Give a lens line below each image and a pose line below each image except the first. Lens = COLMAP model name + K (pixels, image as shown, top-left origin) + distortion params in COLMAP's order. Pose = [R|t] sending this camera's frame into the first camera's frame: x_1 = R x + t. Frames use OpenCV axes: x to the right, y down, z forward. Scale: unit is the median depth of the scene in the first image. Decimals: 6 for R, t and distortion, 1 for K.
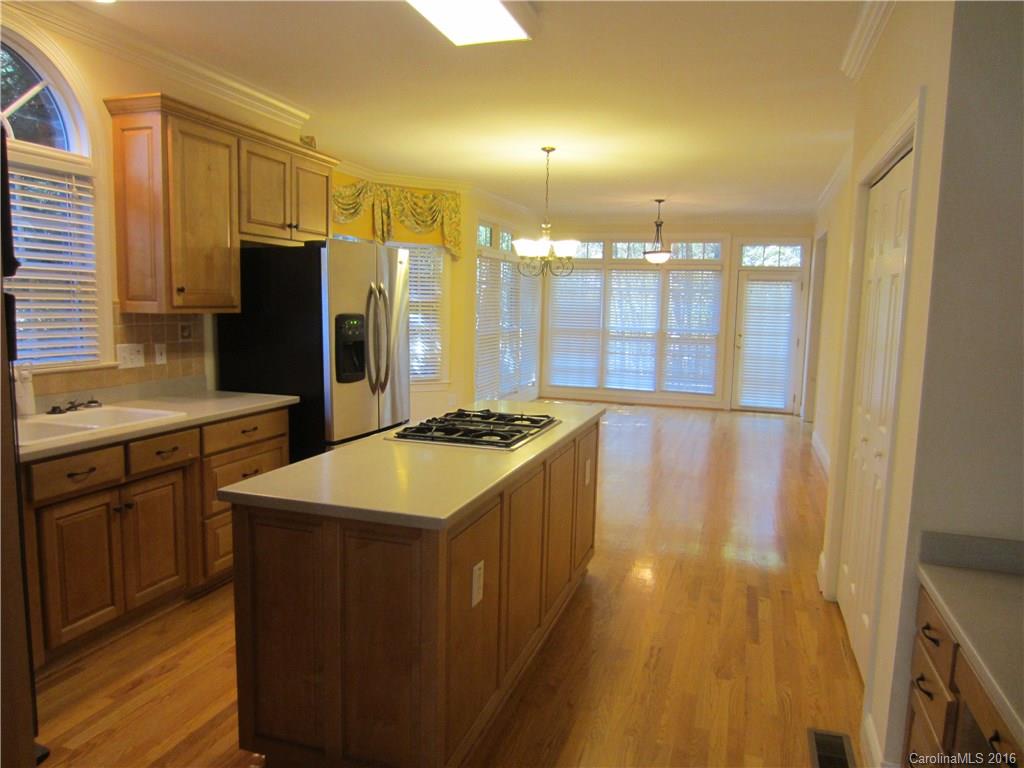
lens RADIAL K [[726.0, 0, 514.9], [0, 726.0, 381.3], [0, 0, 1]] dist [-0.023619, 0.020373]
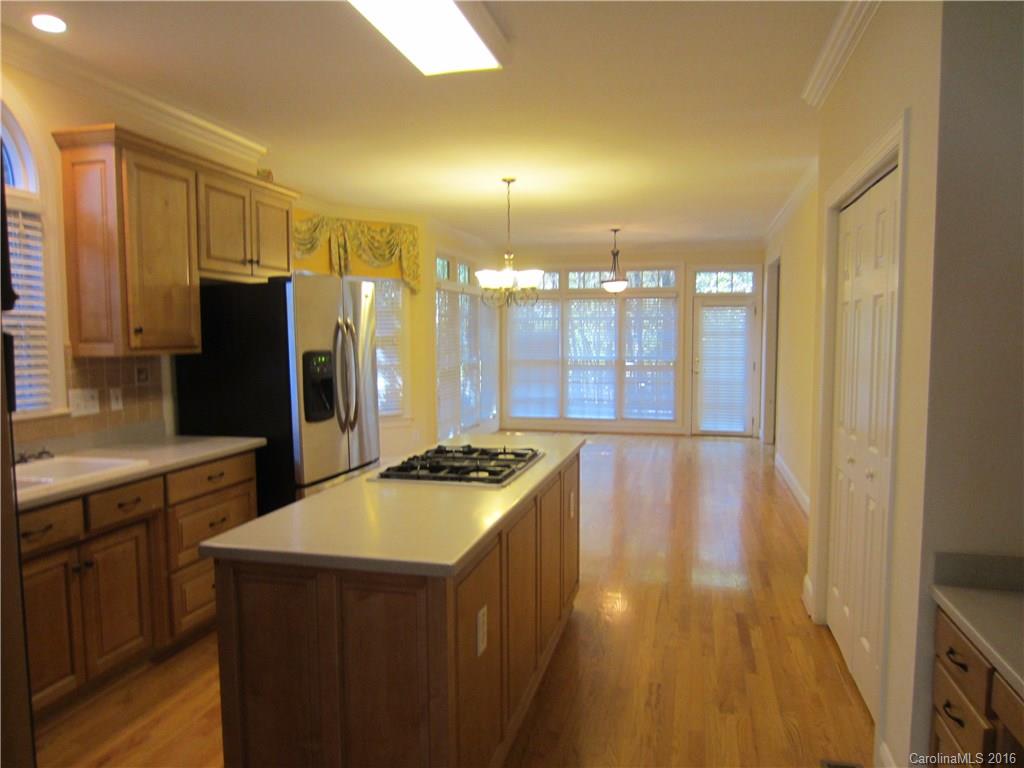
lens RADIAL K [[726.0, 0, 516.0], [0, 726.0, 386.1], [0, 0, 1]] dist [-0.023619, 0.020373]
pose [[0.997031, -0.033156, 0.069497, -0.032688], [0.035714, 0.998717, -0.035893, -0.002105], [-0.068218, 0.038268, 0.996936, 0.022832]]
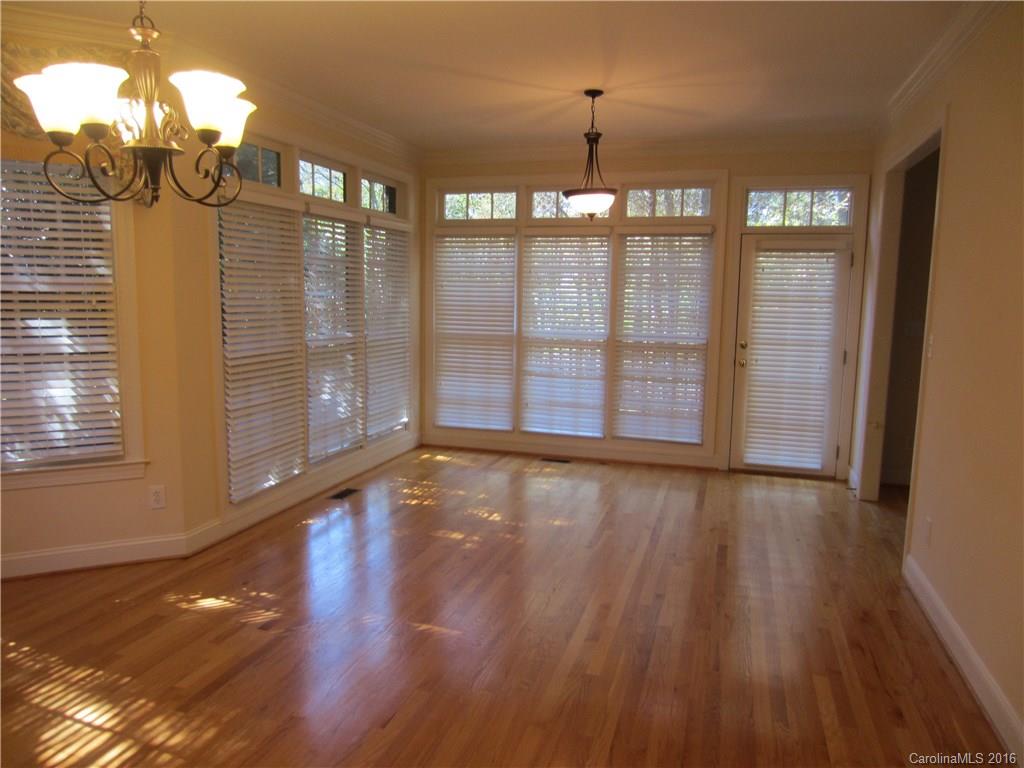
lens RADIAL K [[726.0, 0, 514.7], [0, 726.0, 376.7], [0, 0, 1]] dist [-0.023619, 0.020373]
pose [[0.999861, -0.009820, 0.013502, 0.283537], [0.009712, 0.999920, 0.008059, -0.107789], [-0.013580, -0.007926, 0.999876, 1.013536]]
